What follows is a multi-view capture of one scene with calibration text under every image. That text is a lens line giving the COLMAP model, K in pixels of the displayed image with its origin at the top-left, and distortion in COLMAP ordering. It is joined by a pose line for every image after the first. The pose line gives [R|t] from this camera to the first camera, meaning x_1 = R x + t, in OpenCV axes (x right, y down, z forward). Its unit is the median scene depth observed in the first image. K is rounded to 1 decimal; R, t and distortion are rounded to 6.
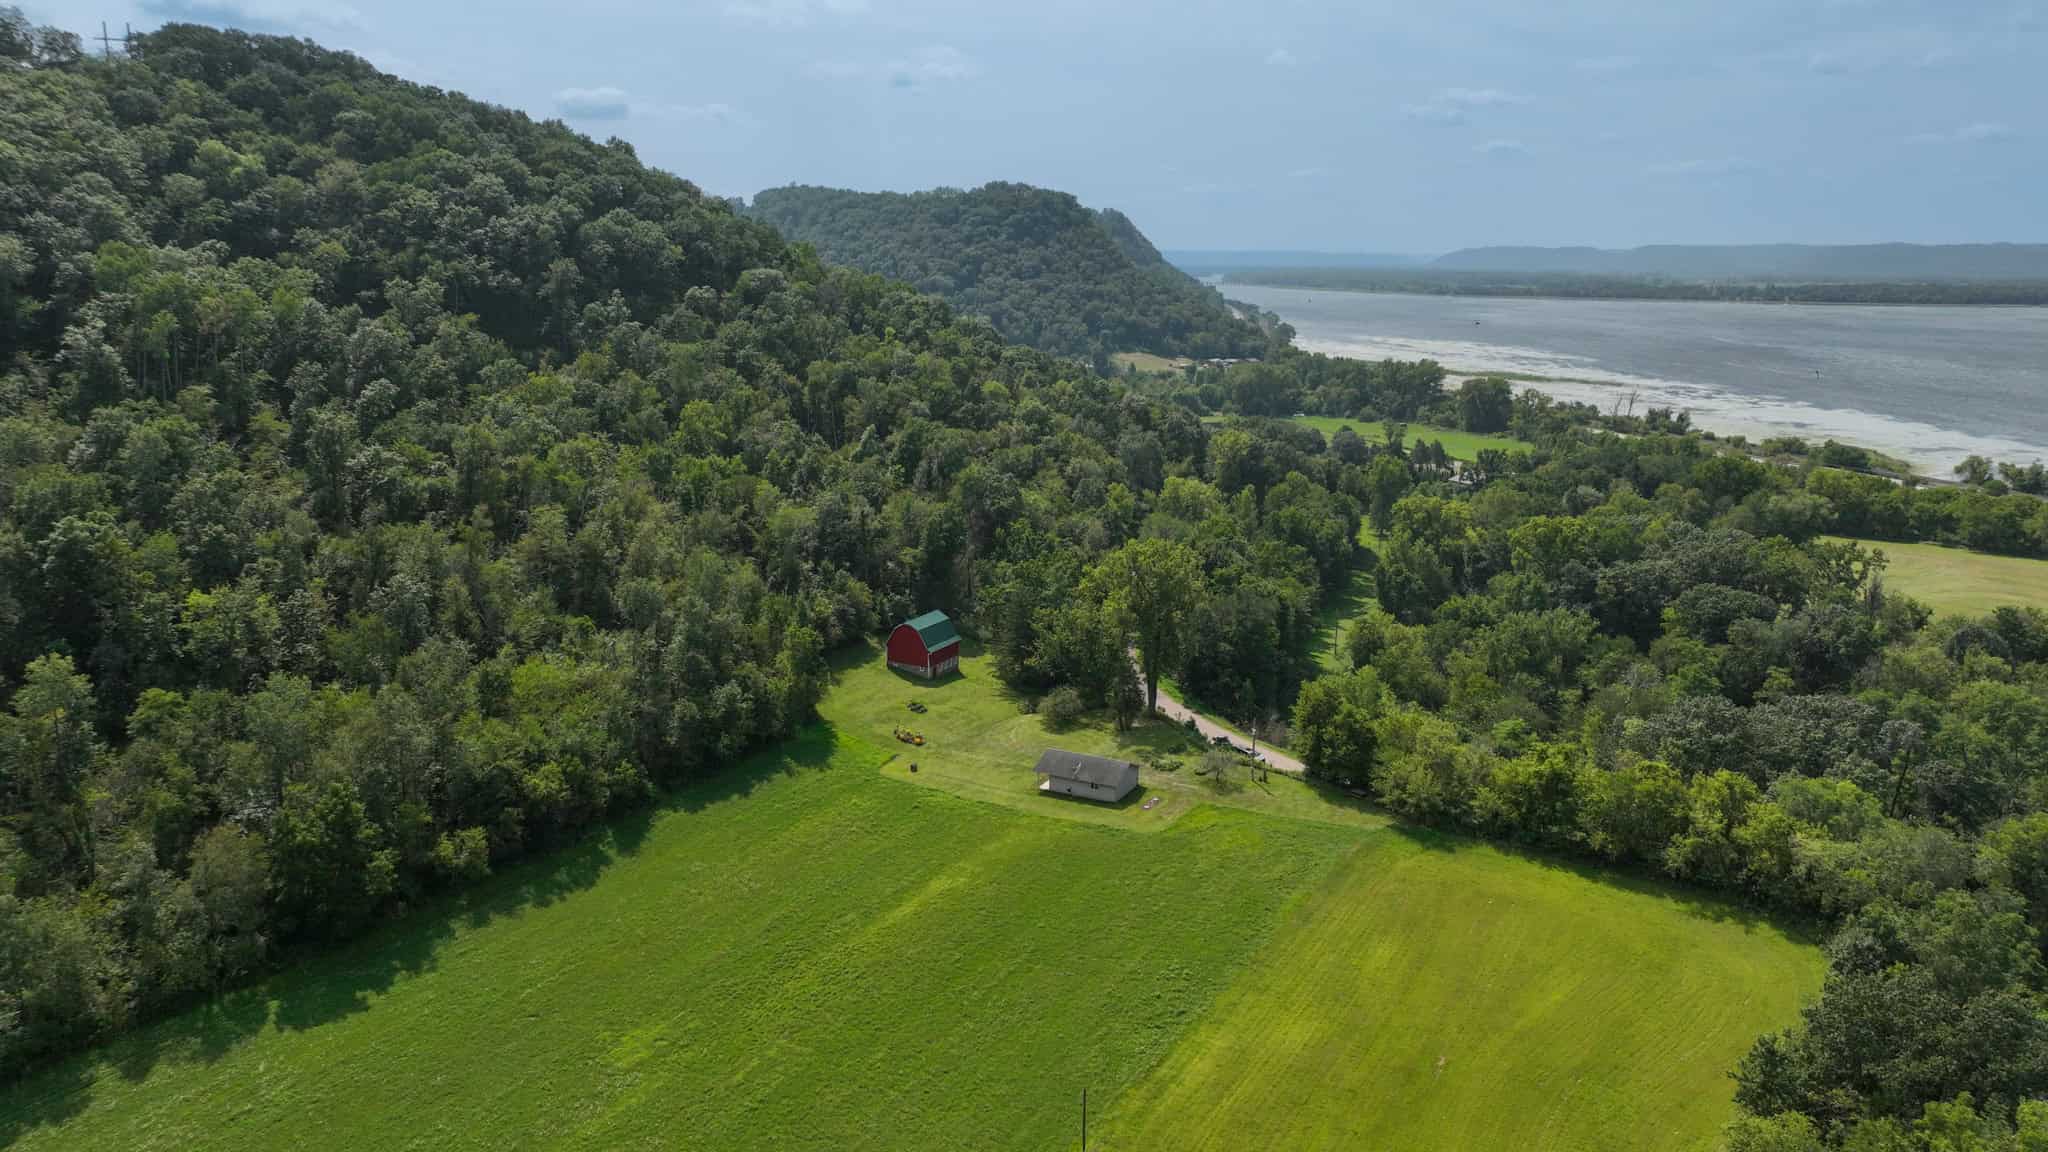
lens RADIAL K [[1441.0, 0, 1024.9], [0, 1441.0, 575.7], [0, 0, 1]] dist [0.000396, 0.018503]
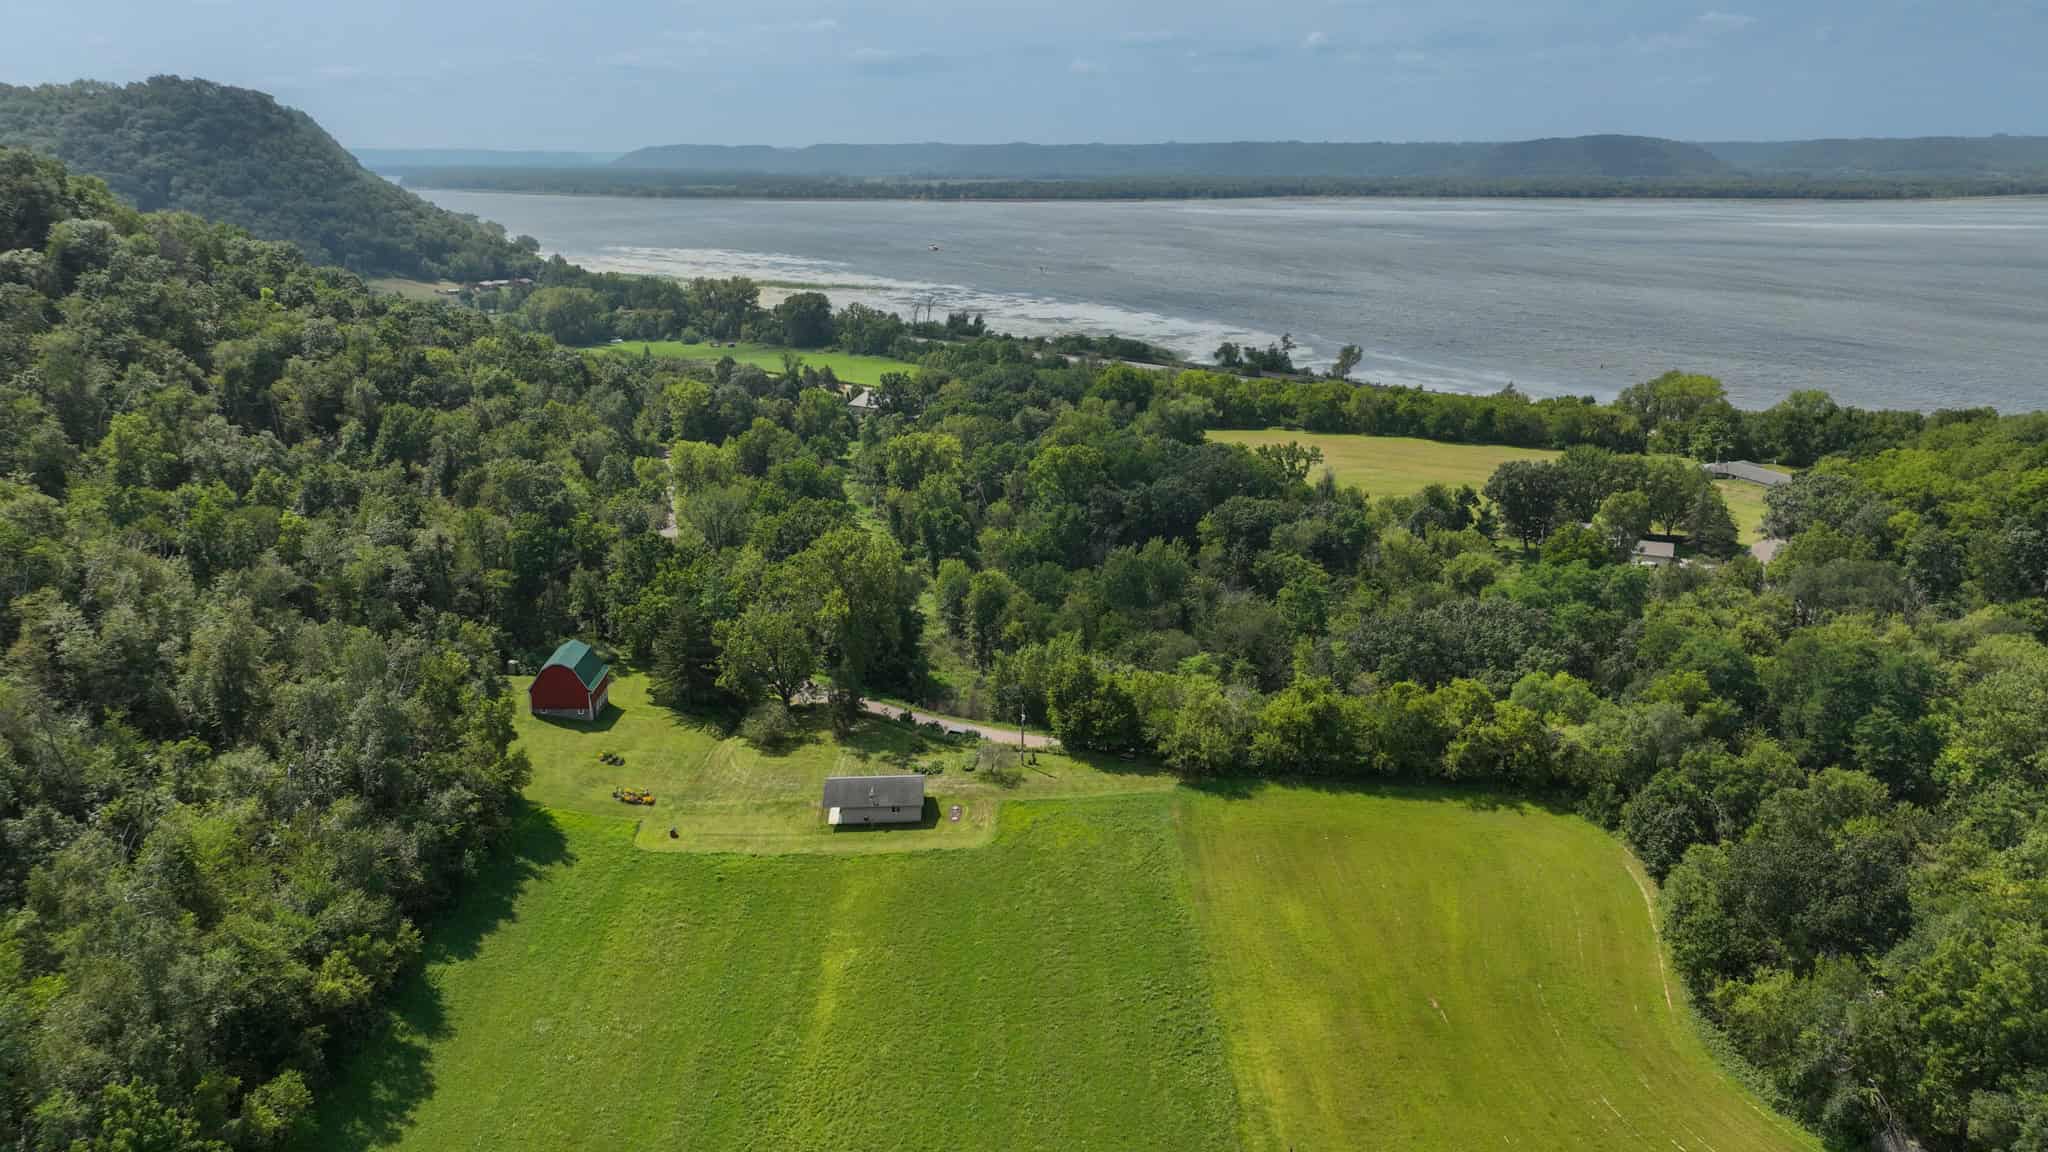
lens RADIAL K [[1441.0, 0, 1025.6], [0, 1441.0, 584.8], [0, 0, 1]] dist [0.000396, 0.018503]
pose [[0.856655, -0.151385, 0.493179, -0.257952], [0.115201, 0.987971, 0.103160, -0.068651], [-0.502863, -0.031558, 0.863790, 0.124027]]
